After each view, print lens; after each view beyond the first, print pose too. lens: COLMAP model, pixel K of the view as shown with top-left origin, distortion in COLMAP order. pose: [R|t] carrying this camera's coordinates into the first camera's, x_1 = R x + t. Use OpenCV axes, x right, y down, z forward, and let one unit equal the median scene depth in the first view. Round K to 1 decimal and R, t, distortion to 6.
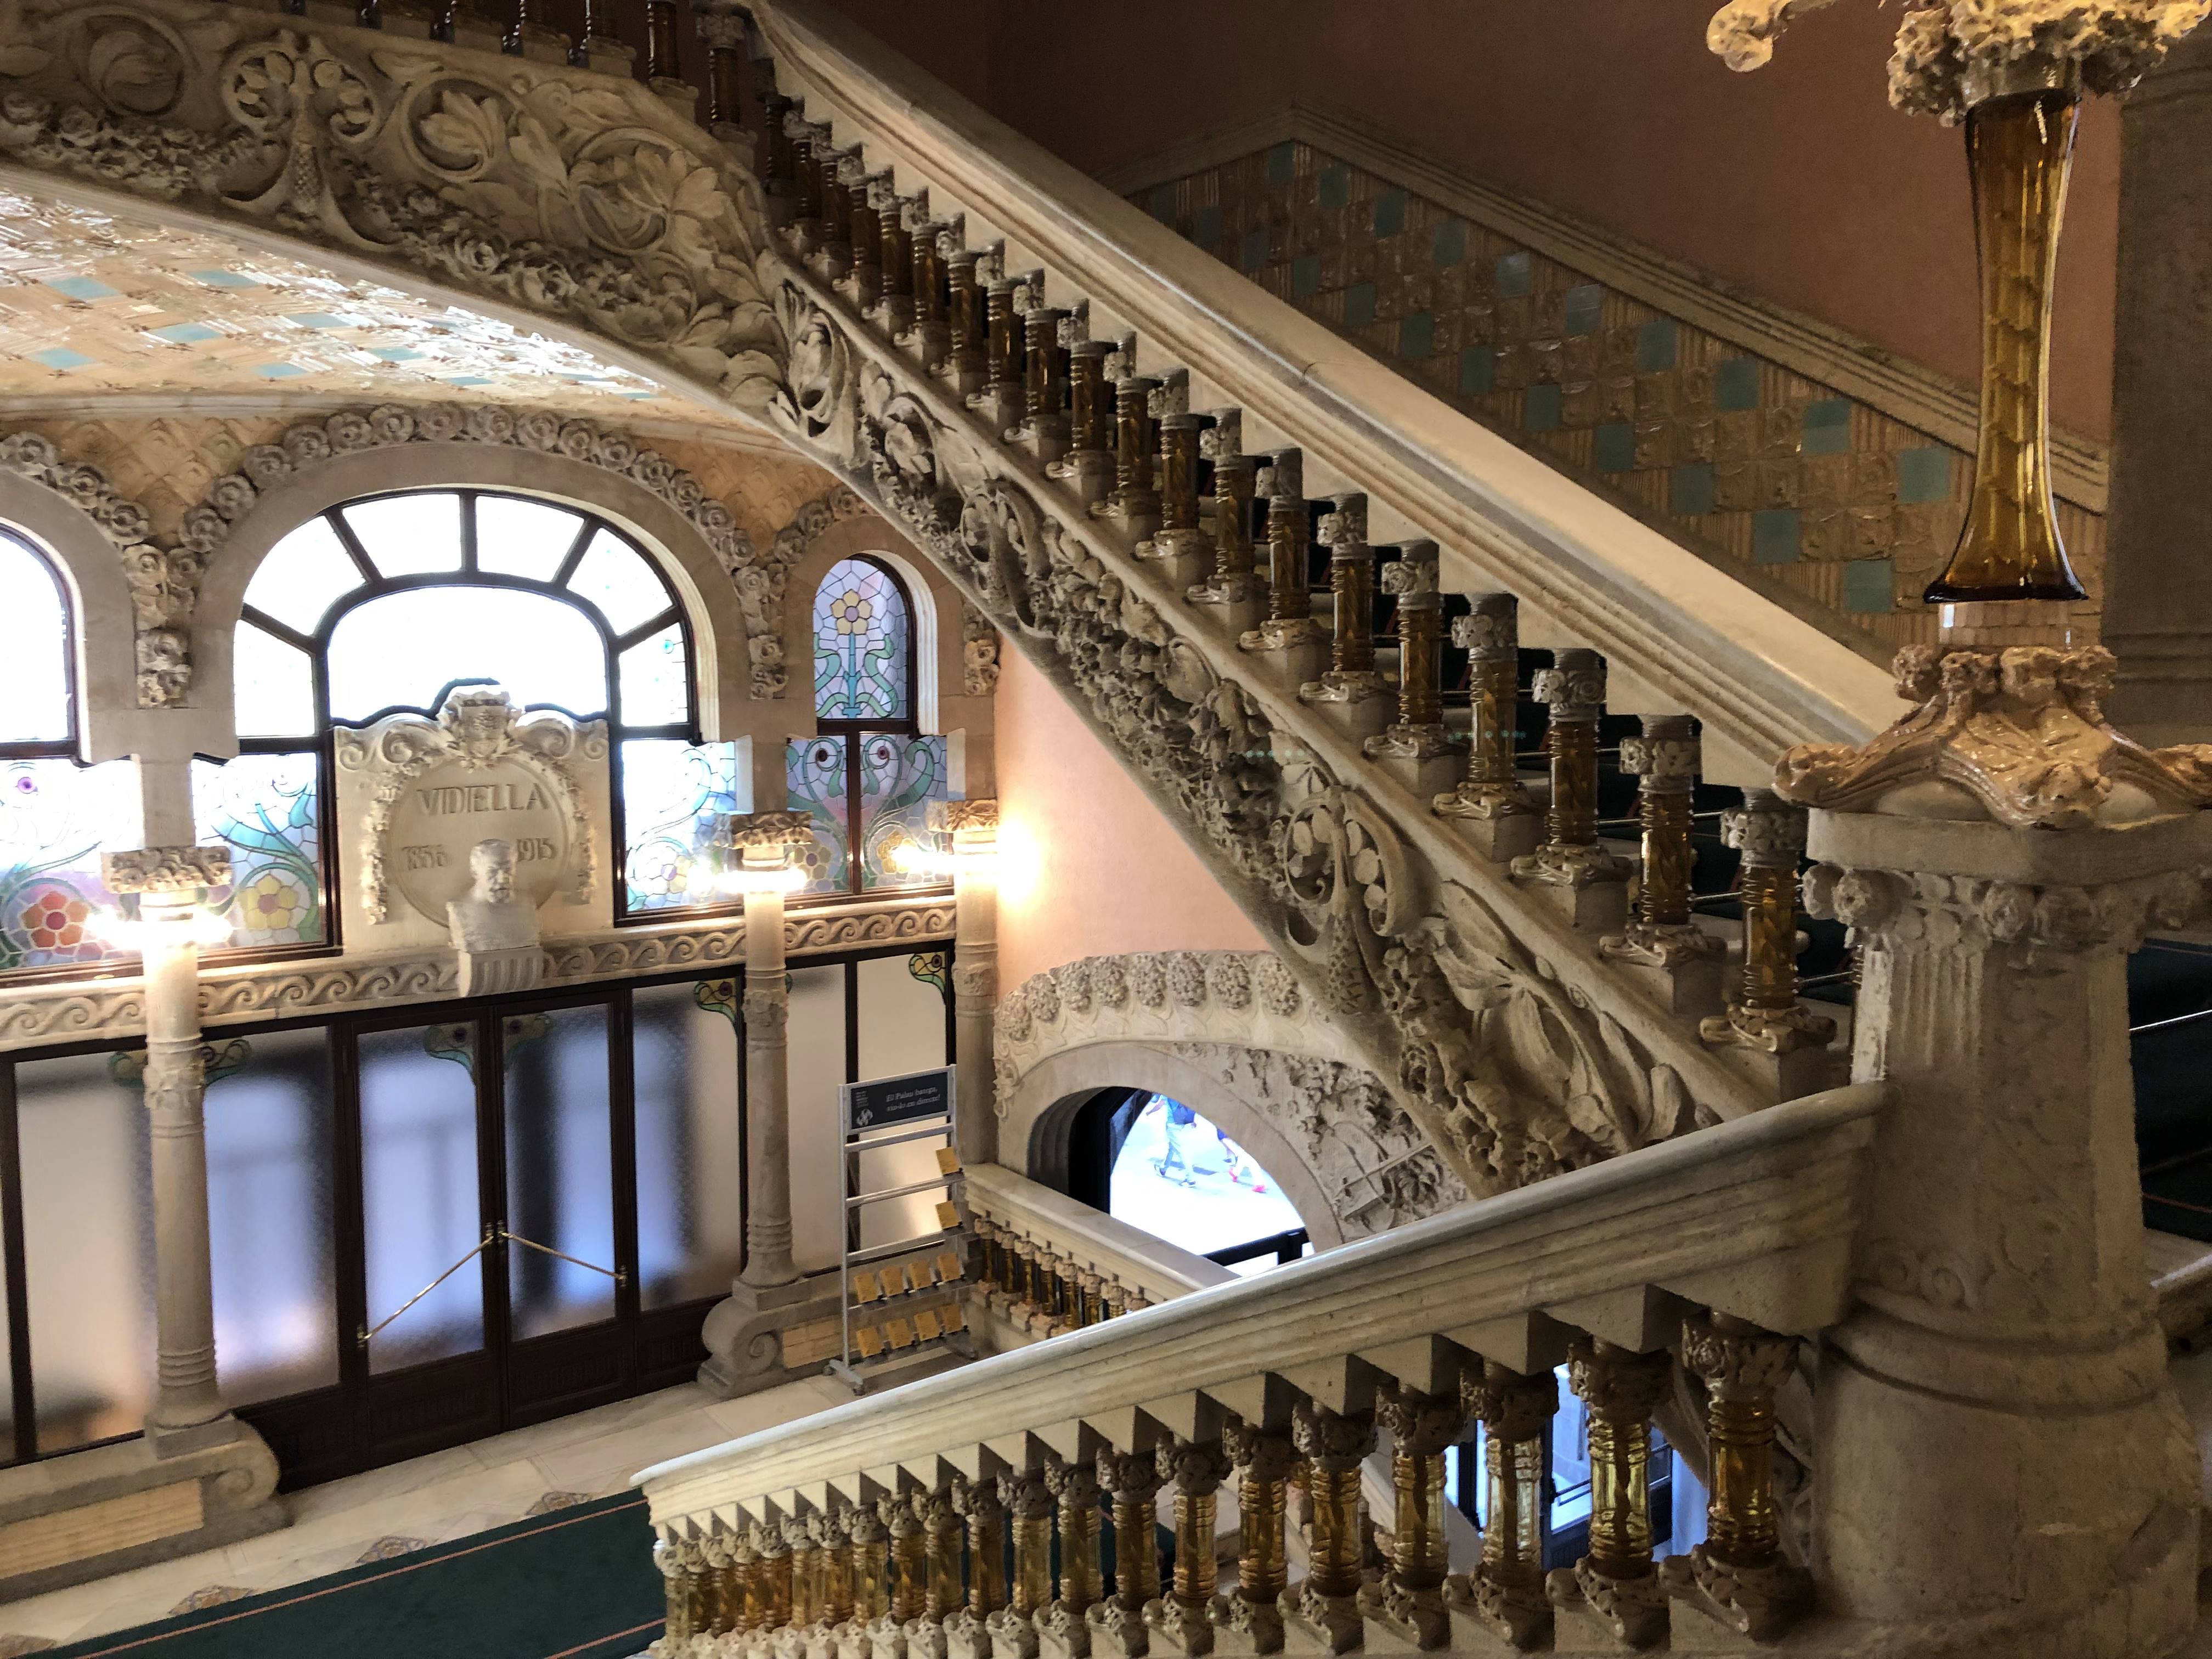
lens RADIAL K [[1703.1, 0, 1106.0], [0, 1703.1, 829.5], [0, 0, 1]] dist [-0.112952, 0.206118]
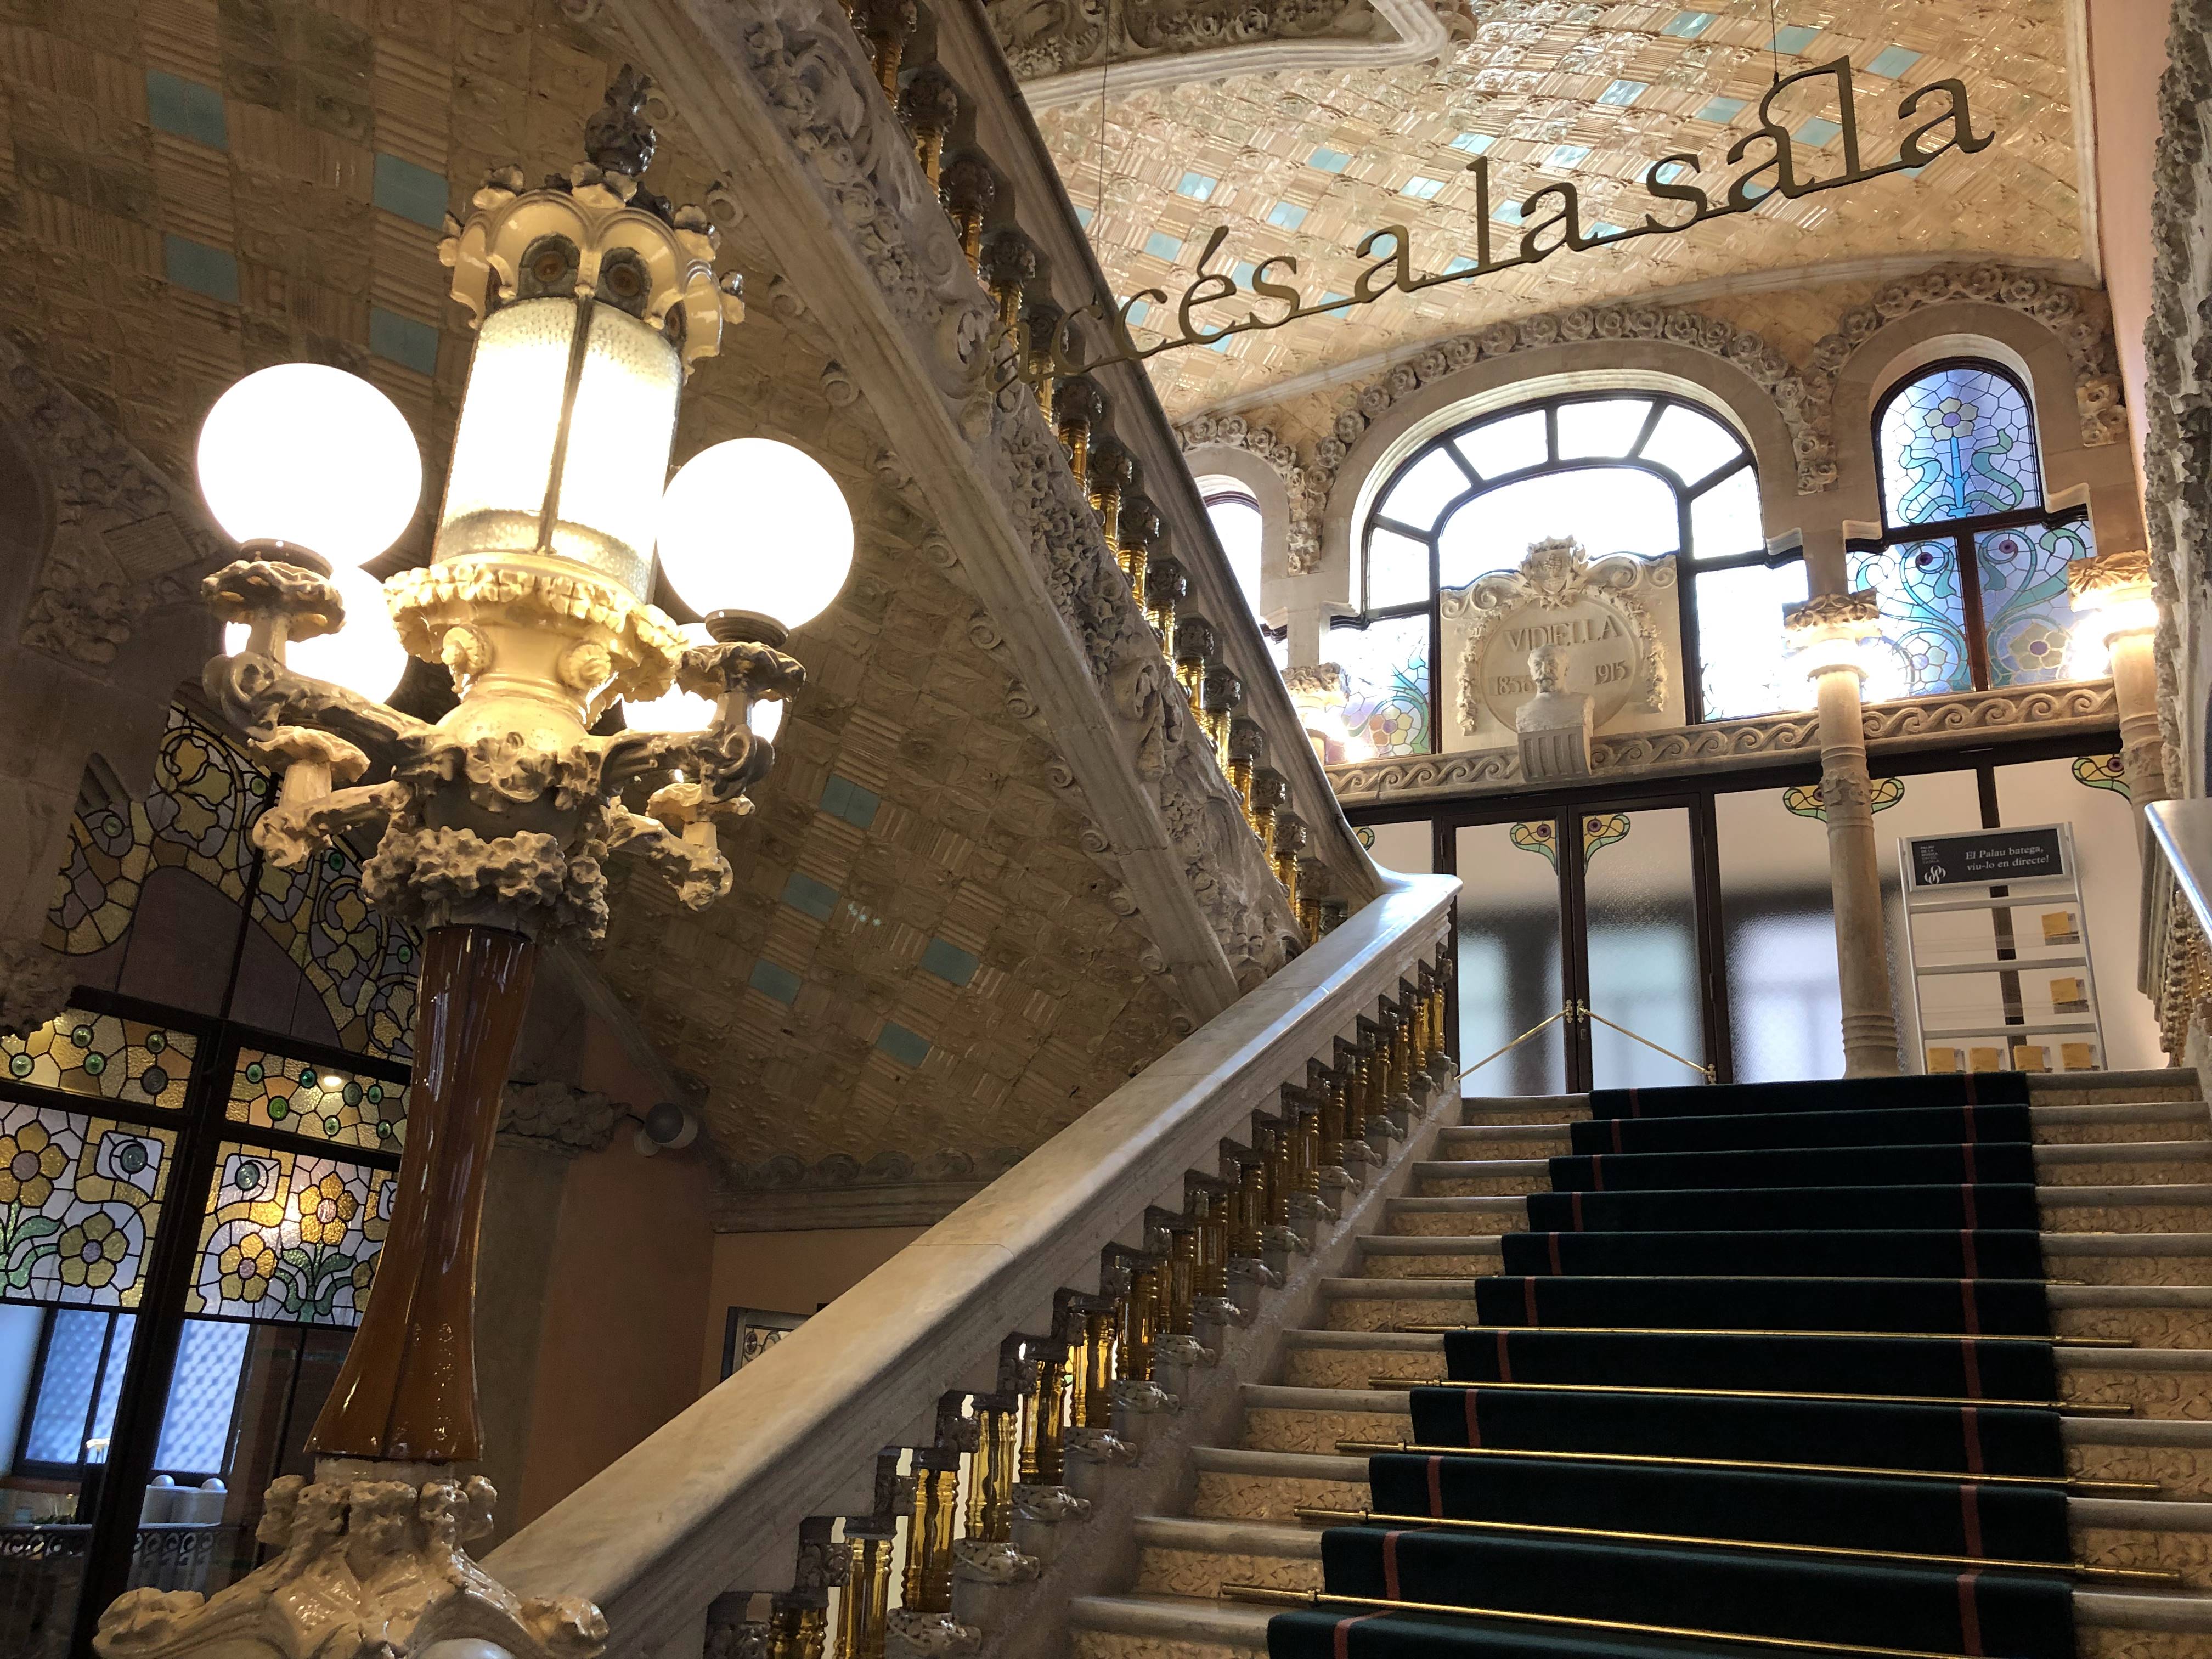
lens RADIAL K [[1703.1, 0, 1106.0], [0, 1703.1, 829.5], [0, 0, 1]] dist [-0.112952, 0.206118]
pose [[0.501943, -0.218369, -0.836880, 0.407752], [-0.081258, 0.951416, -0.296992, 0.477527], [0.861075, 0.217076, 0.459812, 0.235995]]
